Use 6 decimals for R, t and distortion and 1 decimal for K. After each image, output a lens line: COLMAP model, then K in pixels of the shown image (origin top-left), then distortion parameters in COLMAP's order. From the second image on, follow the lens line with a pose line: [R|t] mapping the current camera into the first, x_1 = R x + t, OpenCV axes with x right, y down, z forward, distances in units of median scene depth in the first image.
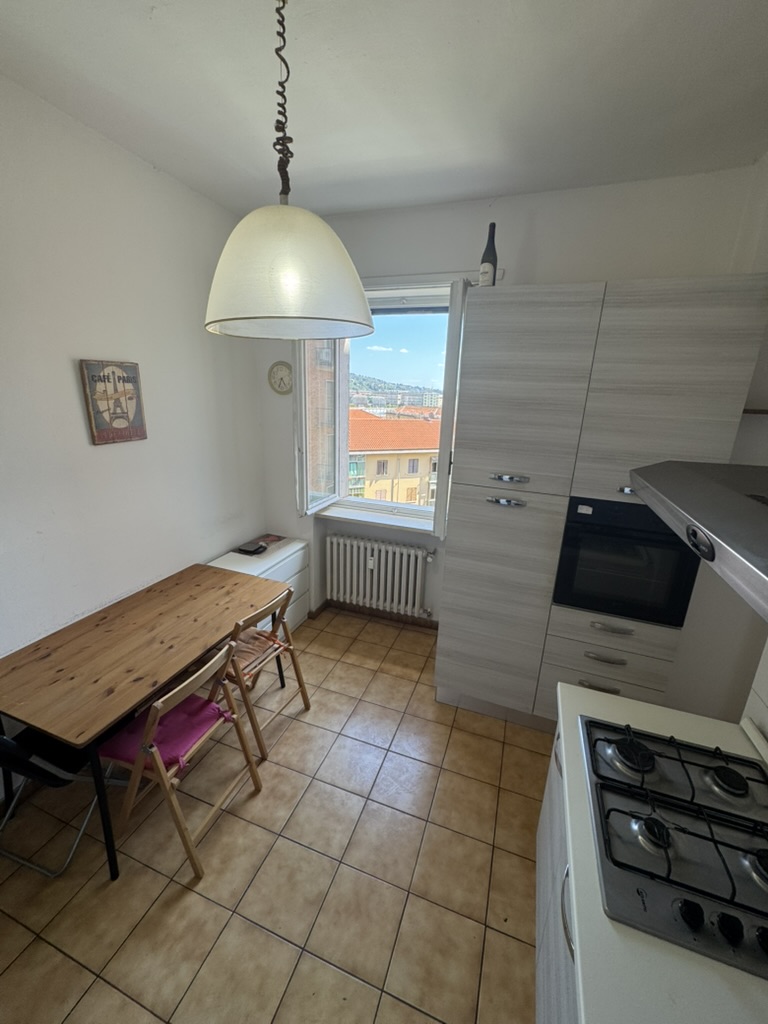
lens RADIAL K [[407.0, 0, 386.4], [0, 407.0, 510.7], [0, 0, 1]] dist [-0.001258, 0.000176]
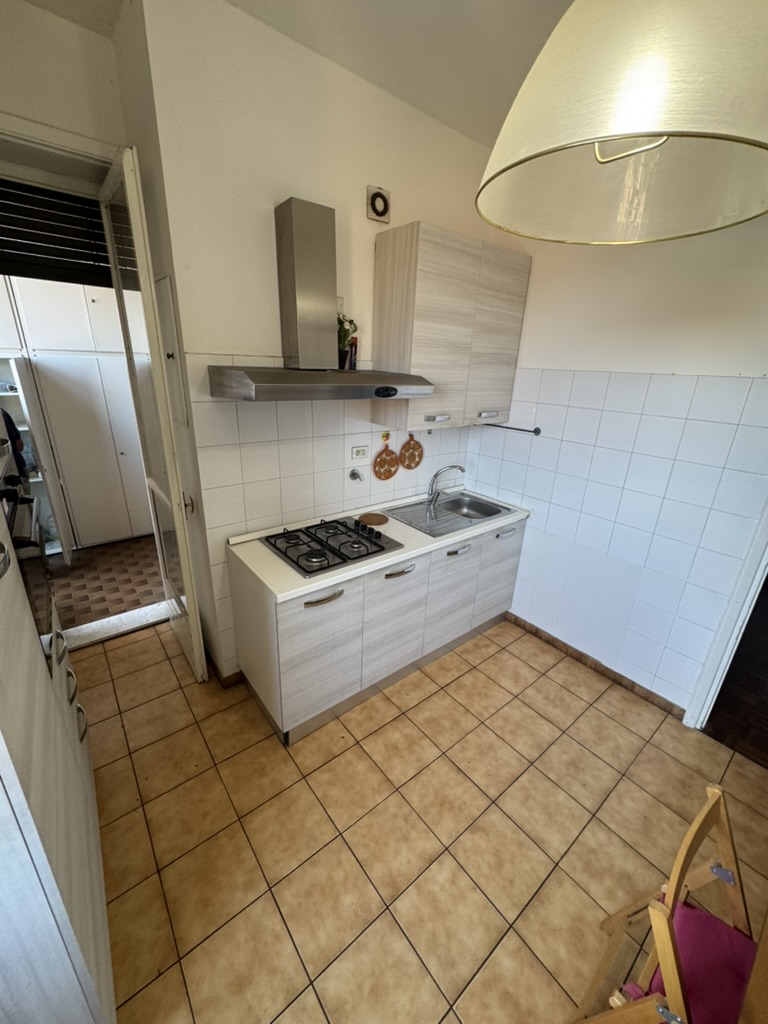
lens RADIAL K [[407.0, 0, 386.4], [0, 407.0, 510.7], [0, 0, 1]] dist [-0.001258, 0.000176]
pose [[-0.853010, -0.237532, 0.464706, -0.255866], [0.078620, 0.821776, 0.564361, -0.325487], [-0.515938, 0.517941, -0.682309, 1.363409]]
